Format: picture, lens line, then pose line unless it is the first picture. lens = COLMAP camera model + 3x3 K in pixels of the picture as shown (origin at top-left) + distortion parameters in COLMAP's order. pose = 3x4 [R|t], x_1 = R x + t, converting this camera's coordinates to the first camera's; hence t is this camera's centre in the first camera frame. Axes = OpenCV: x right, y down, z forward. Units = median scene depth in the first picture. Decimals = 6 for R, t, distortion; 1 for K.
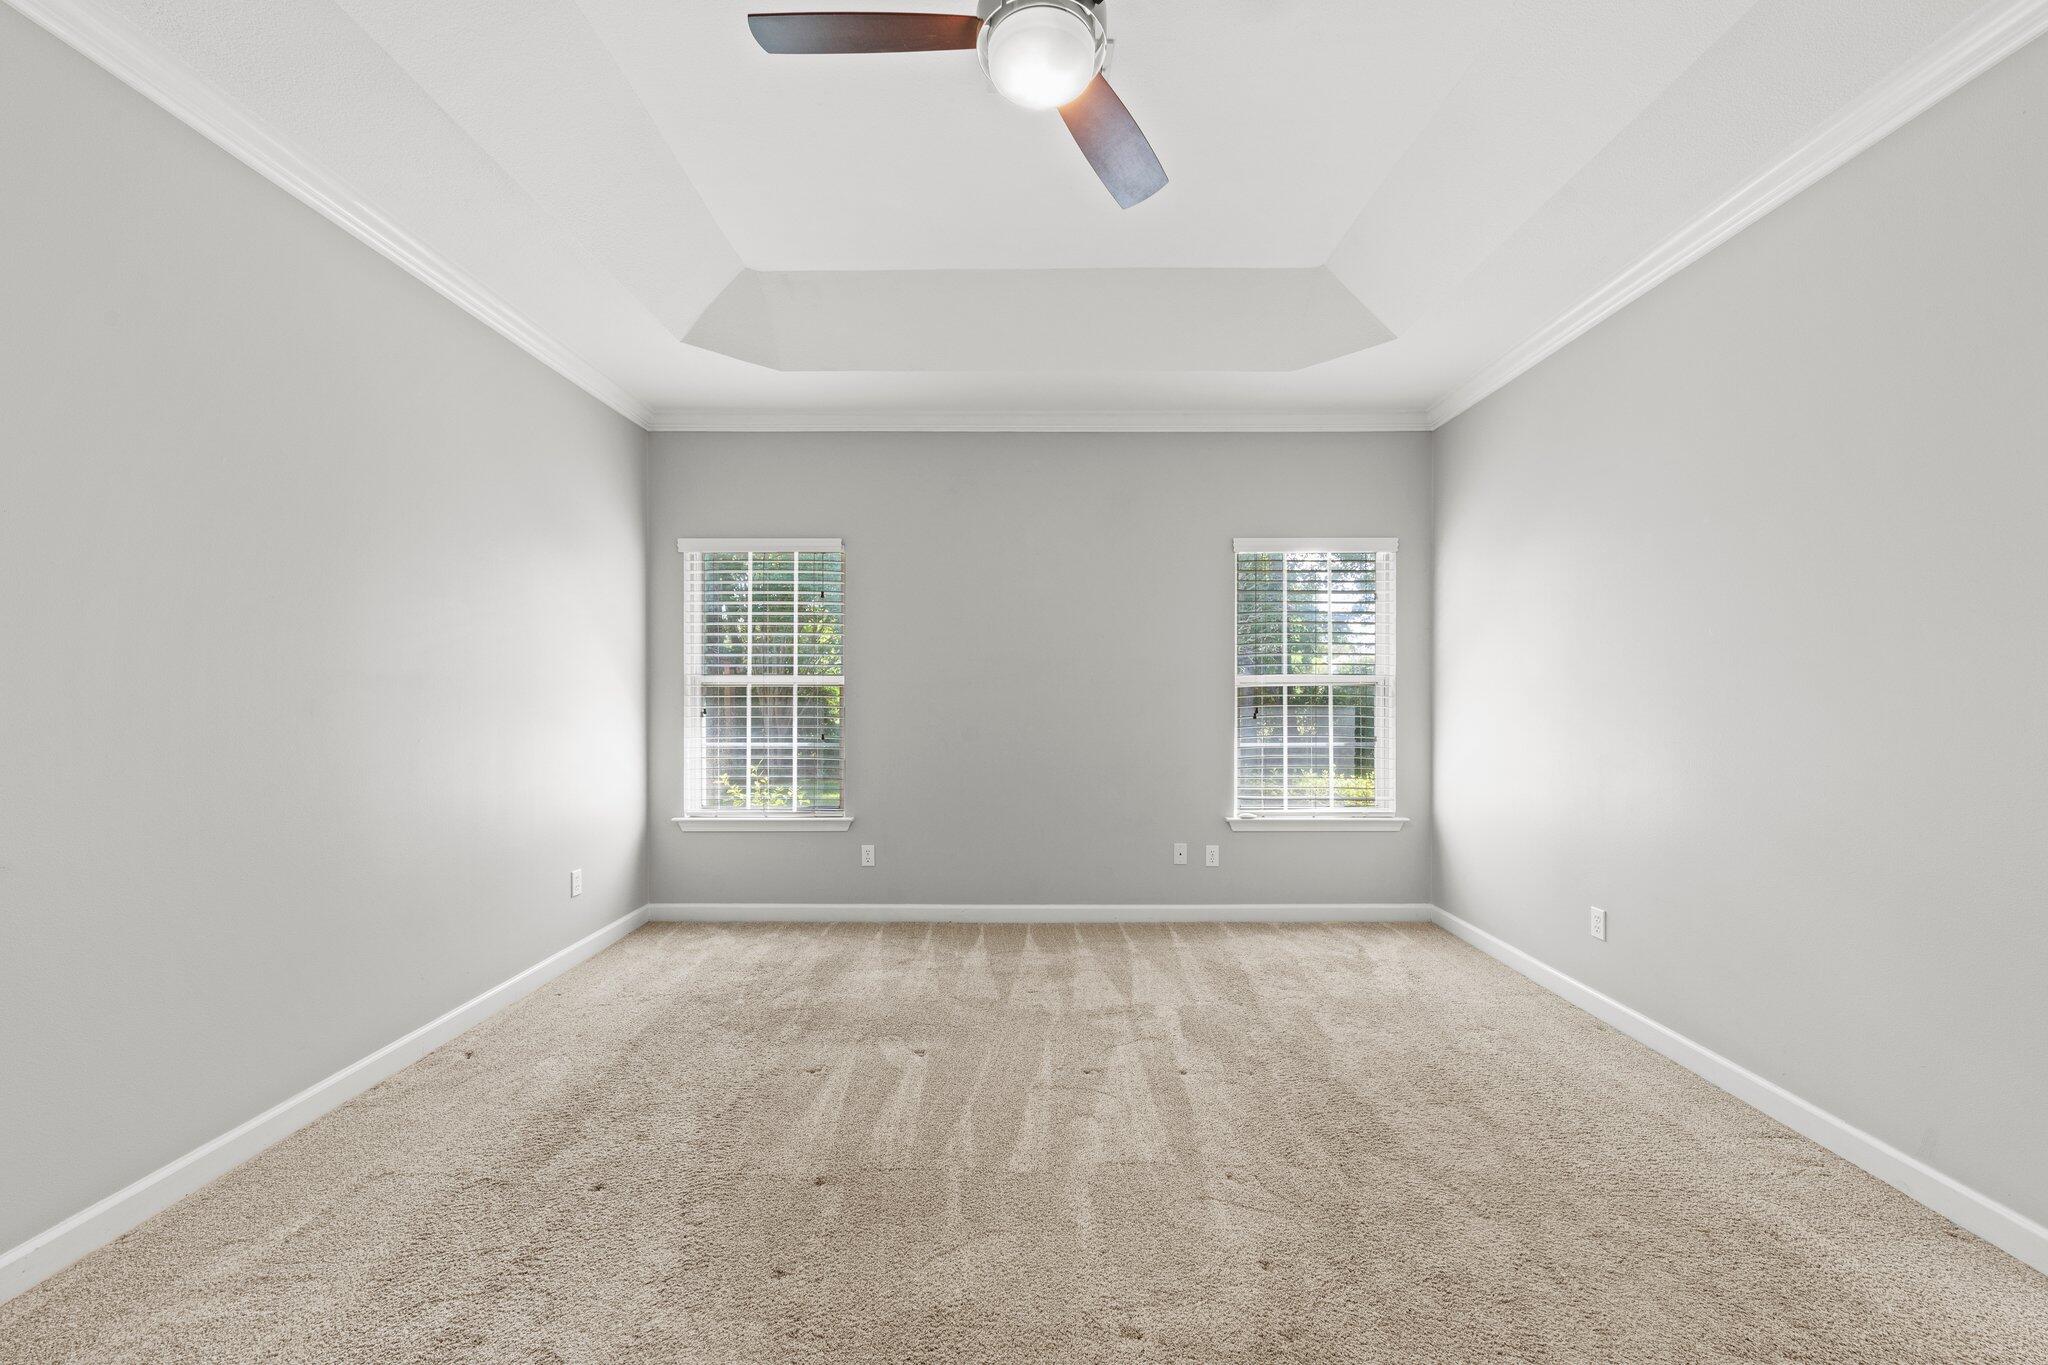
lens RADIAL K [[792.4, 0, 1025.9], [0, 792.4, 696.6], [0, 0, 1]] dist [0.004894, -0.000590]
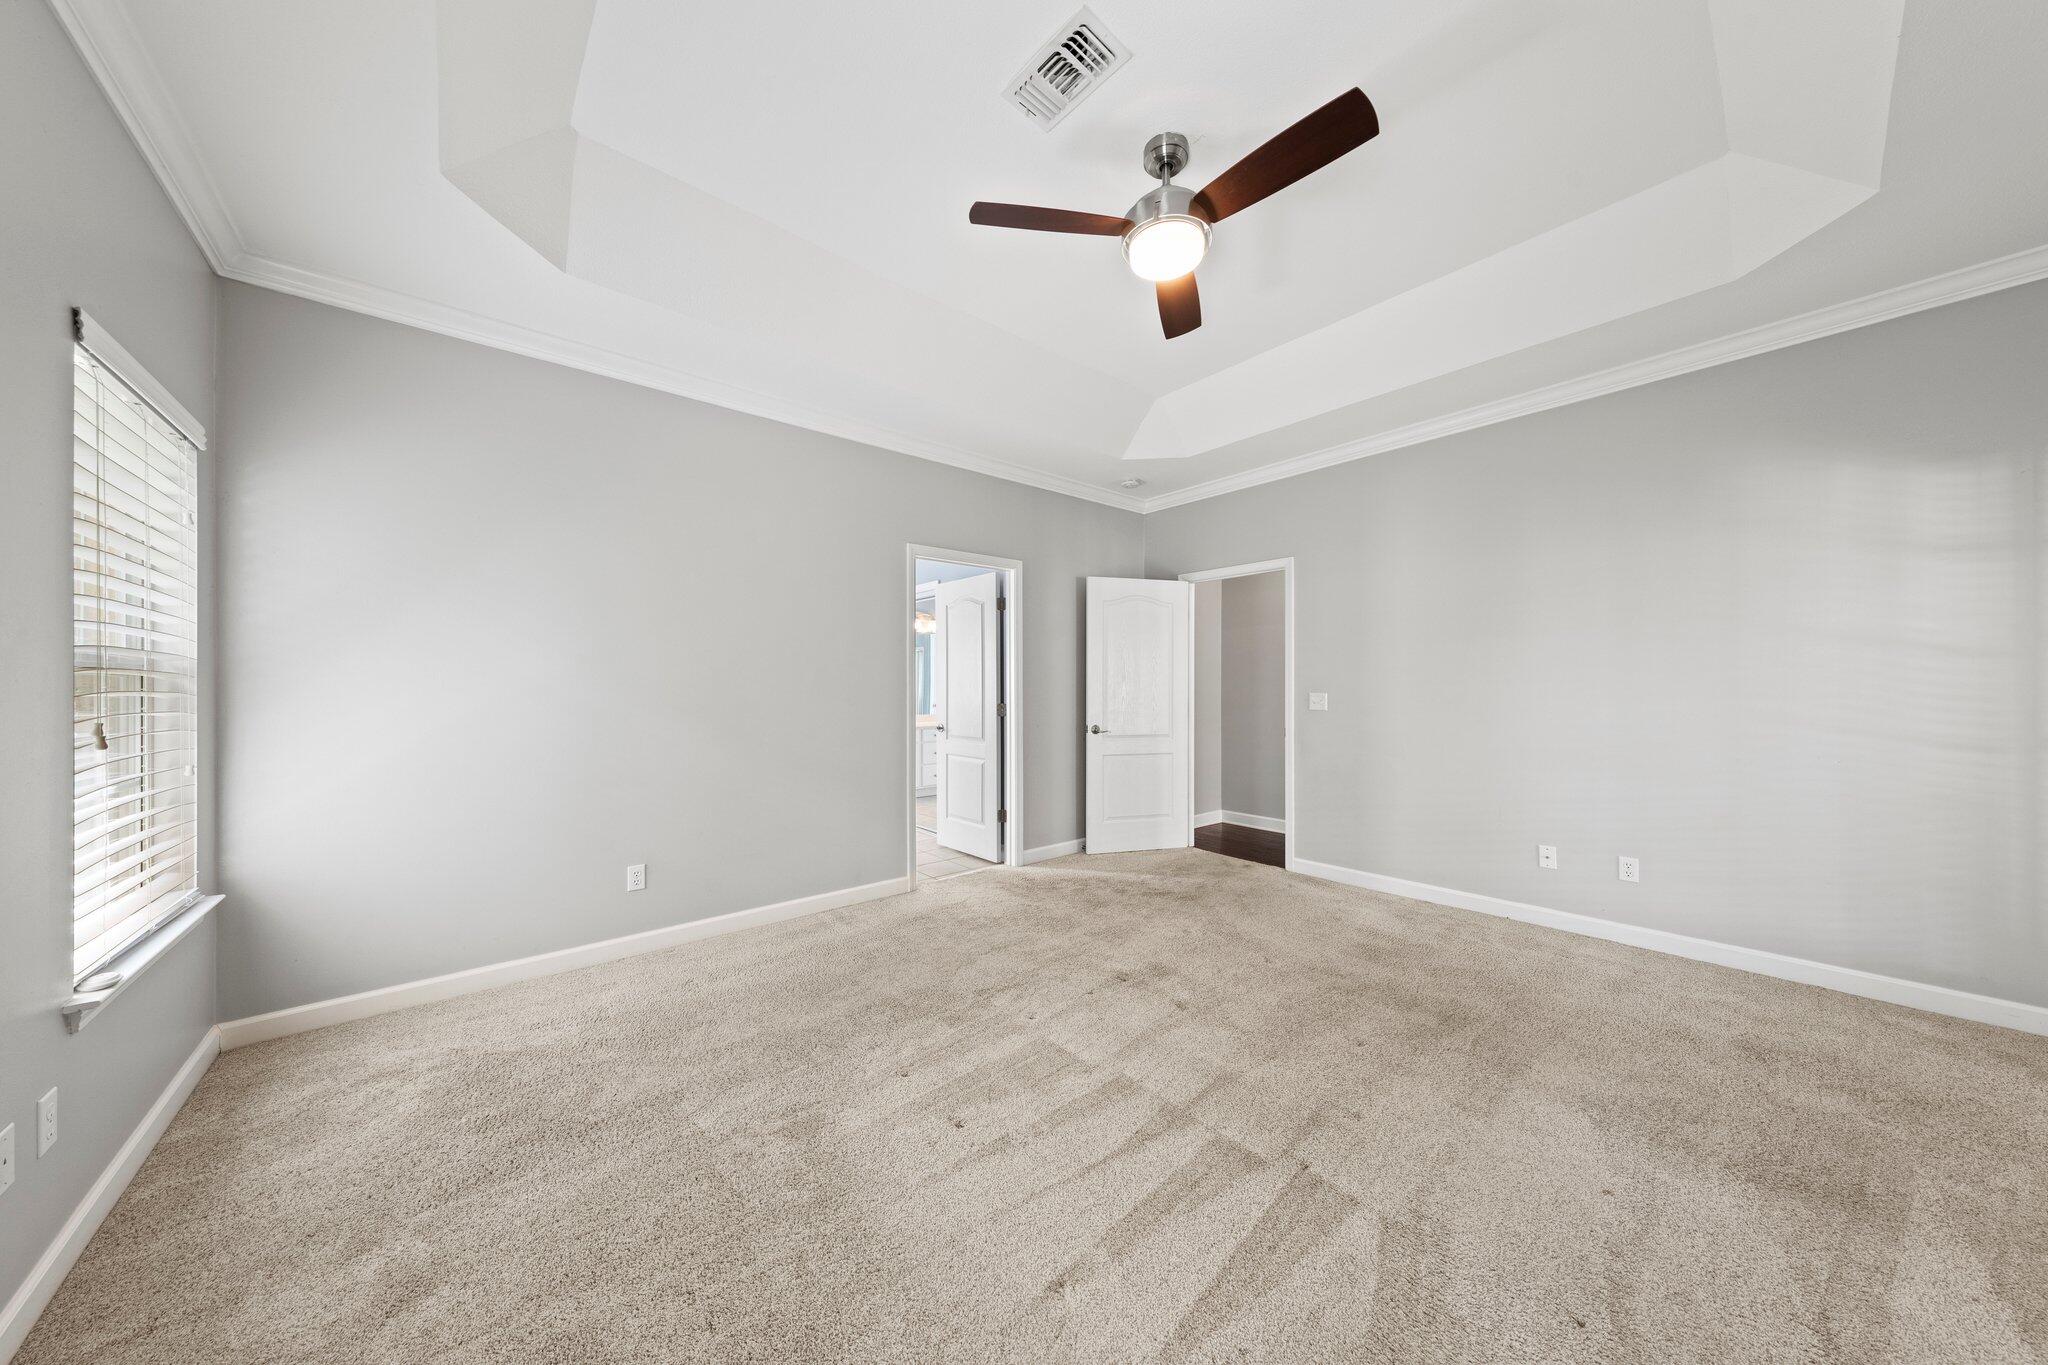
lens RADIAL K [[647.2, 0, 1032.0], [0, 647.2, 685.5], [0, 0, 1]] dist [0.009304, -0.001588]
pose [[-0.654347, 0.004475, 0.756181, -0.382365], [0.006022, 0.999982, -0.000706, -0.004398], [-0.756170, 0.004092, -0.654362, 1.055353]]
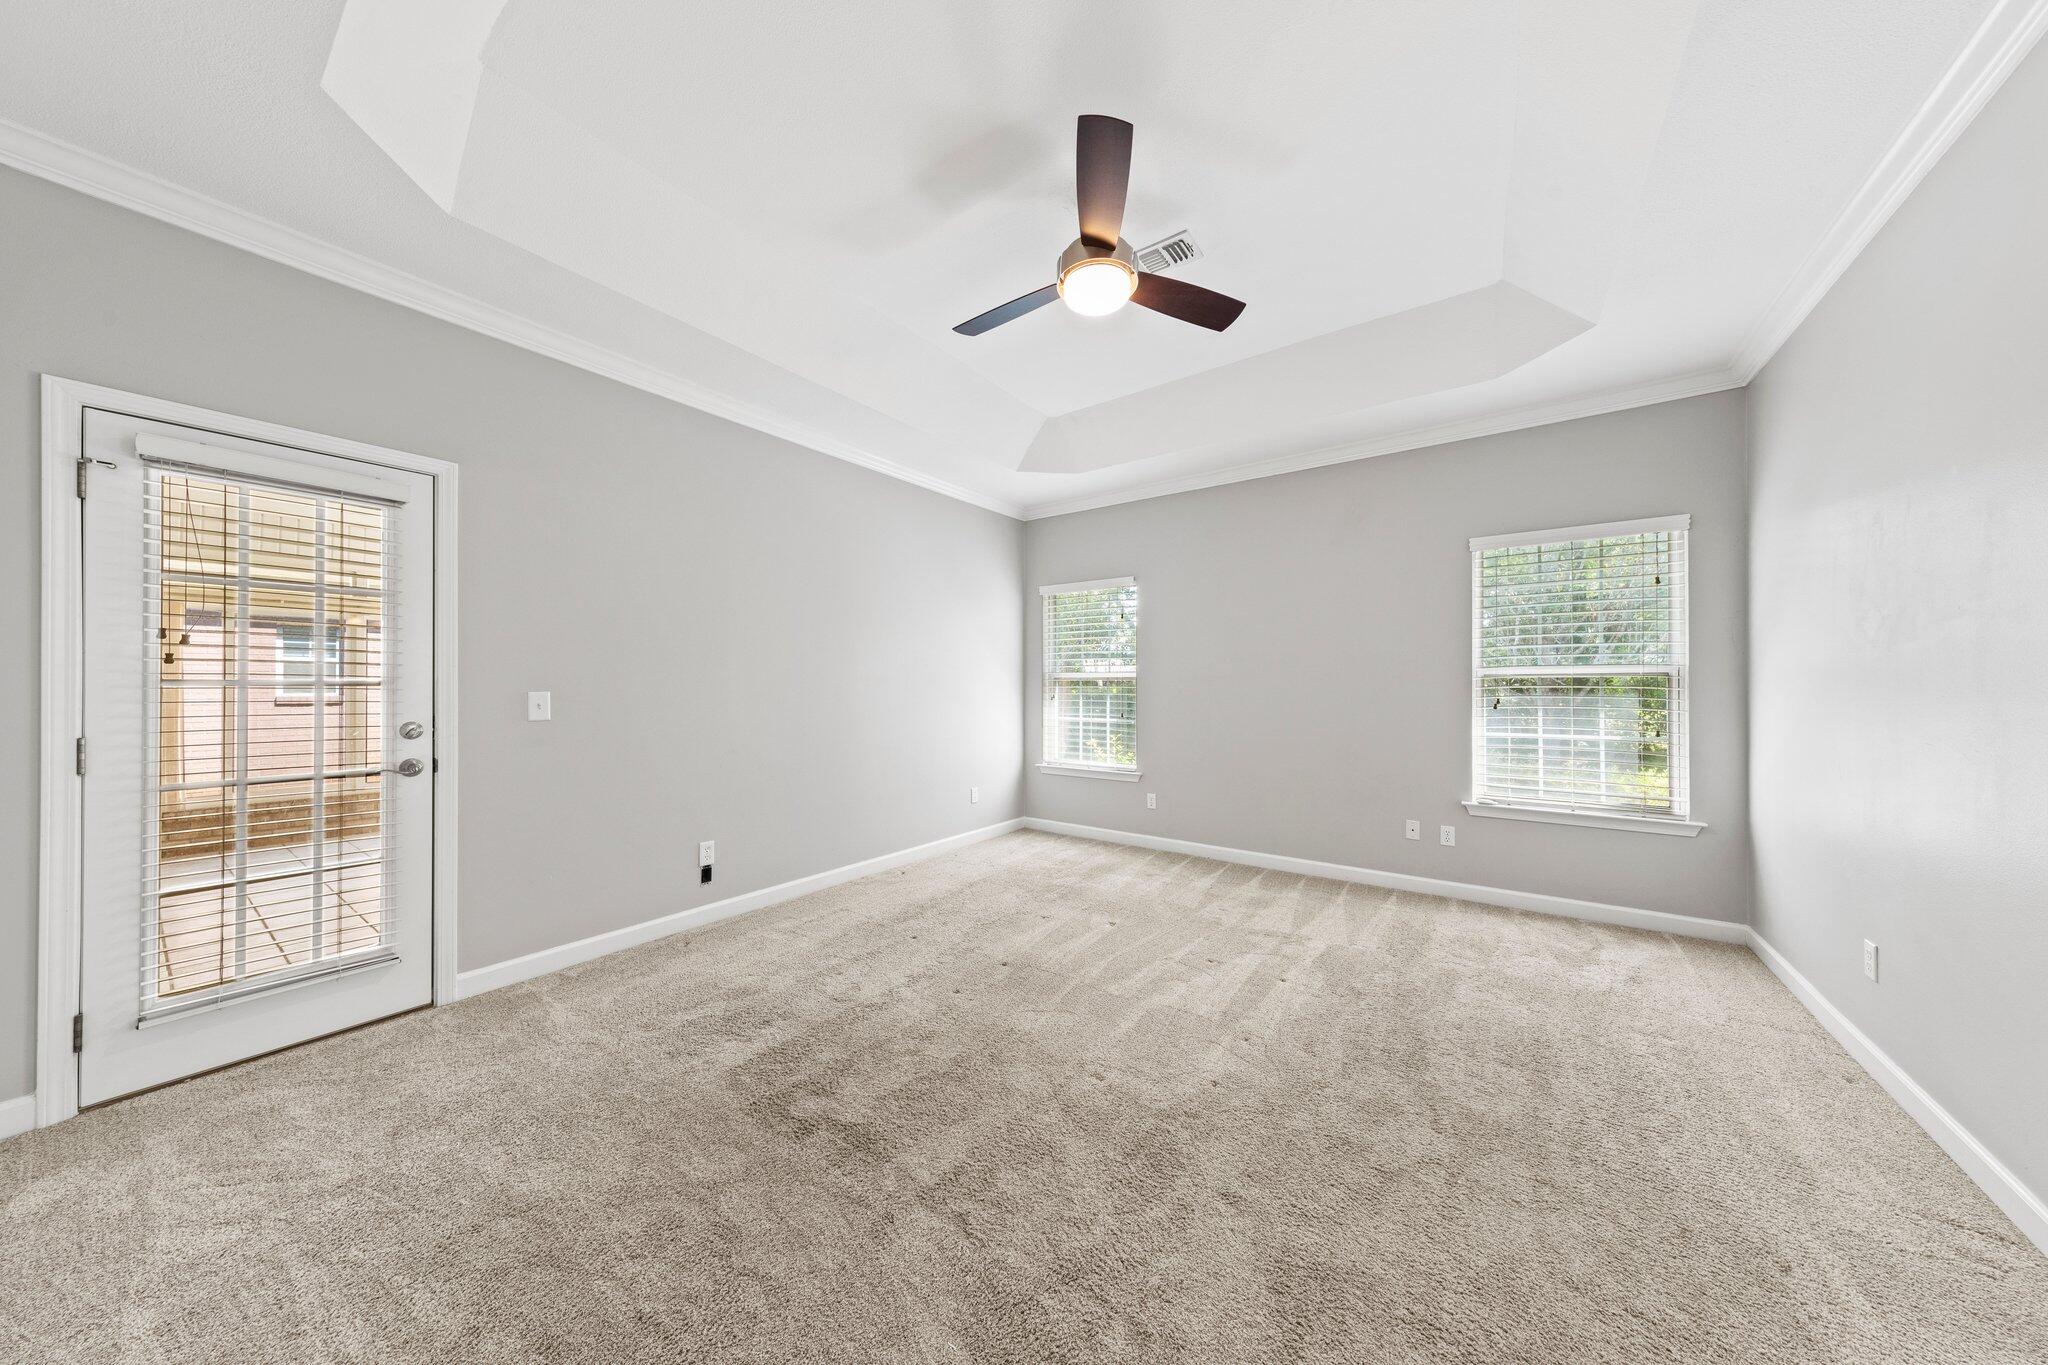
lens RADIAL K [[647.2, 0, 1007.8], [0, 647.2, 682.5], [0, 0, 1]] dist [0.009304, -0.001588]
pose [[0.800376, -0.002095, -0.599495, 0.357153], [-0.003705, 0.999958, -0.008440, 0.003302], [0.599487, 0.008976, 0.800334, -0.082661]]
